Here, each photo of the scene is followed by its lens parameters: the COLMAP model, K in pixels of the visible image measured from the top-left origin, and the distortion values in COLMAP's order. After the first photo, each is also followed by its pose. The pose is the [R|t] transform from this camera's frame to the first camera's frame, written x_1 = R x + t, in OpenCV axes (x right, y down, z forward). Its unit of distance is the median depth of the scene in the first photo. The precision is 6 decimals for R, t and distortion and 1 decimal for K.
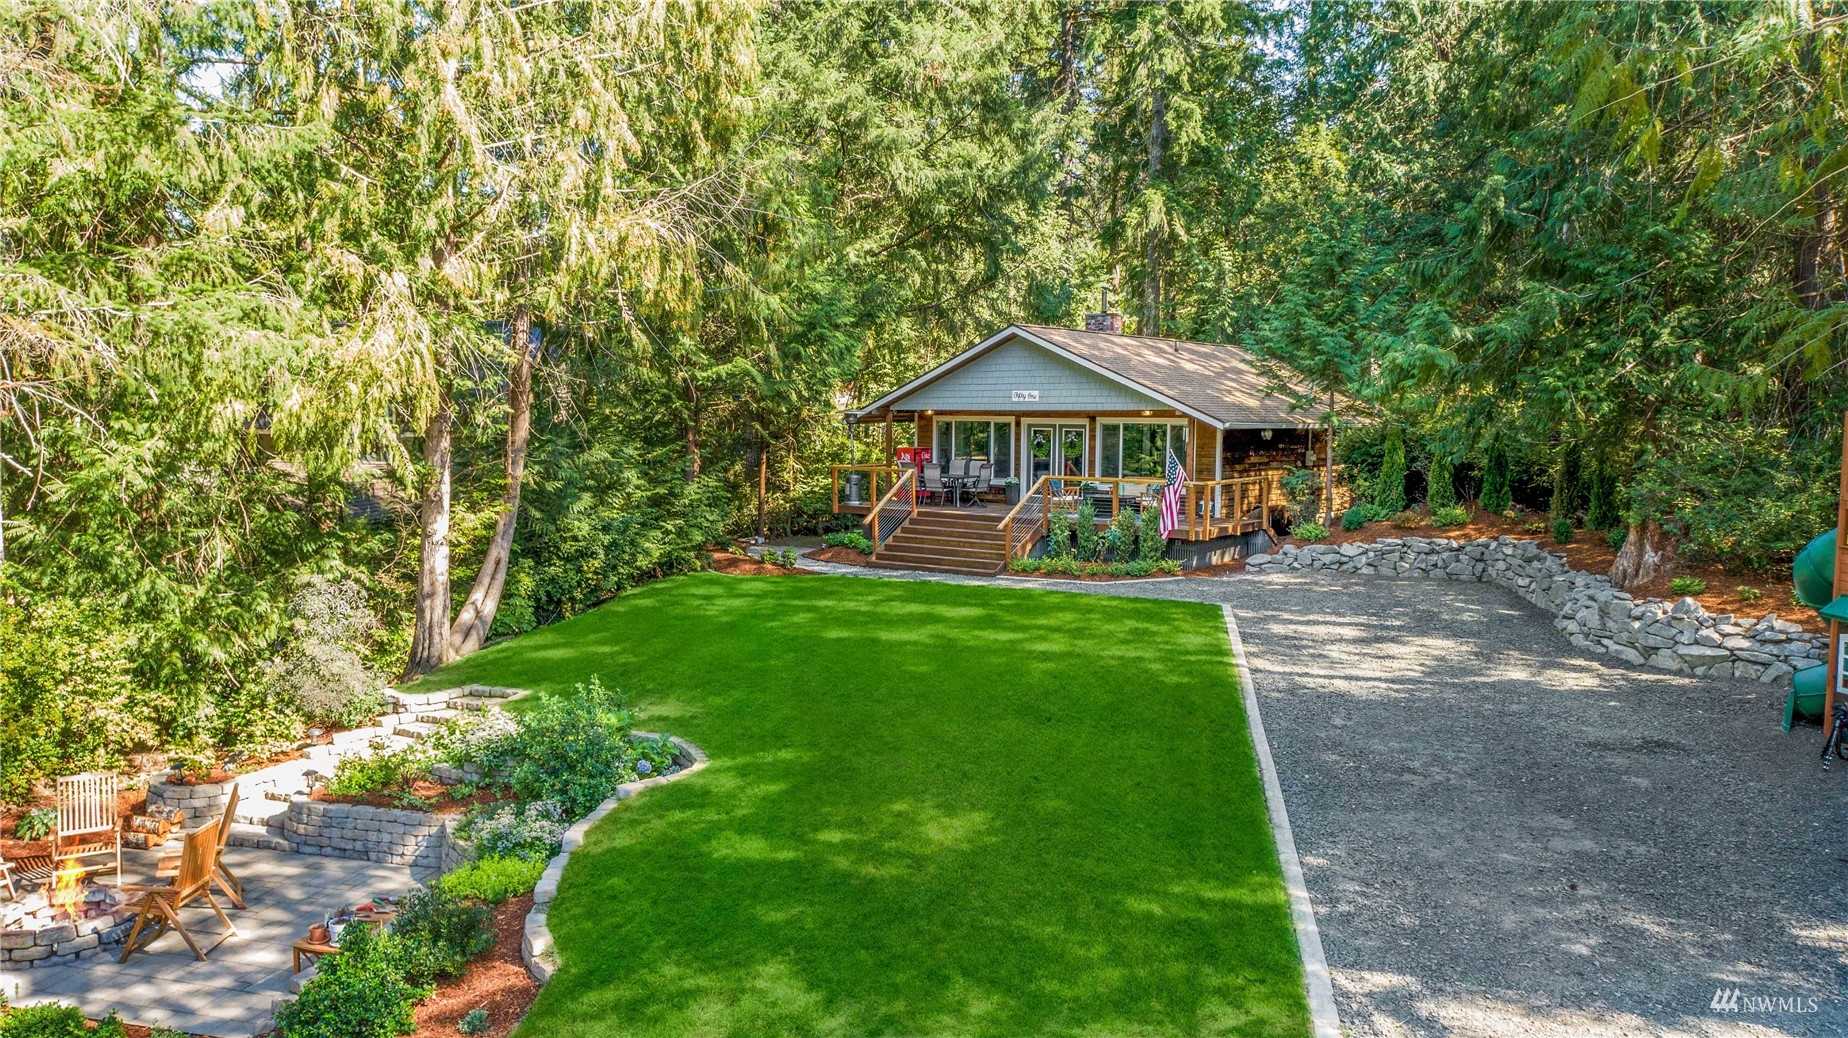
lens RADIAL K [[1240.1, 0, 929.8], [0, 1240.1, 508.7], [0, 0, 1]] dist [-0.015842, 0.012268]
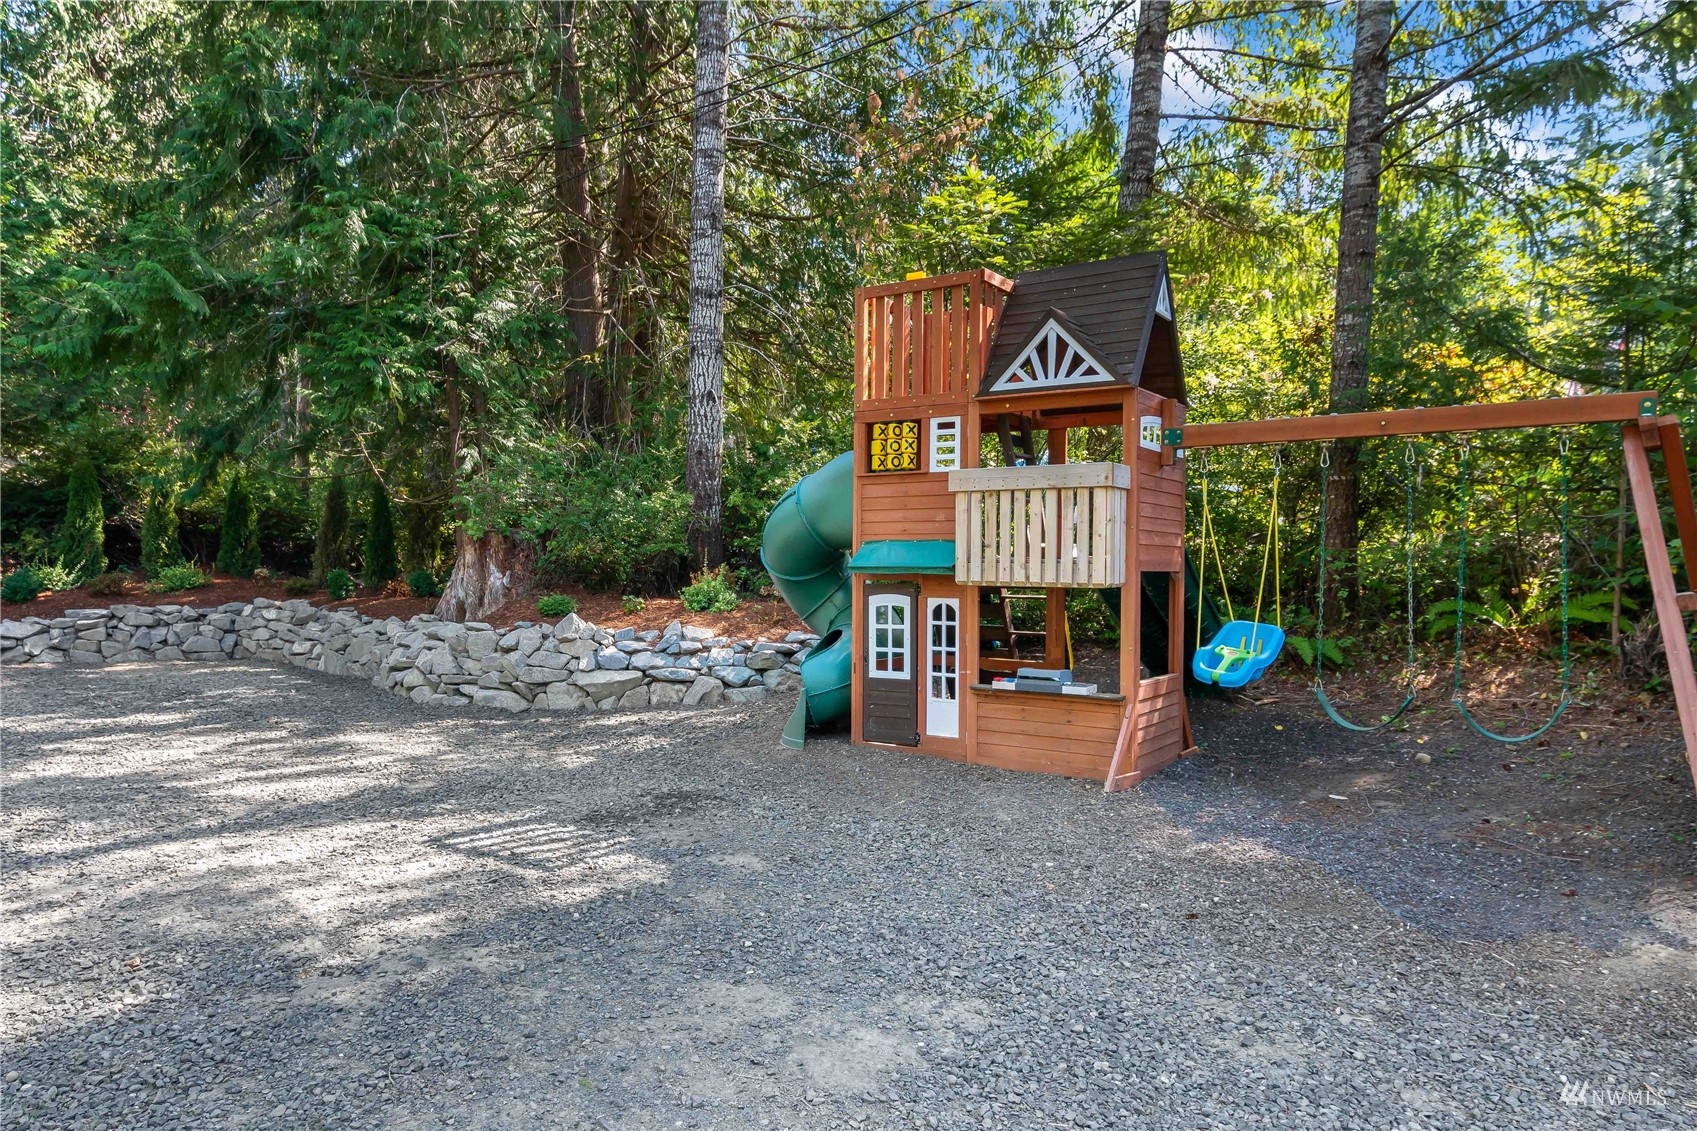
lens RADIAL K [[1102.6, 0, 833.5], [0, 1102.6, 587.7], [0, 0, 1]] dist [0.034167, 0.005034]
pose [[0.562520, -0.015155, 0.826645, 0.099911], [0.061814, 0.997805, -0.023770, 0.057107], [-0.824470, 0.064469, 0.562222, 0.338404]]
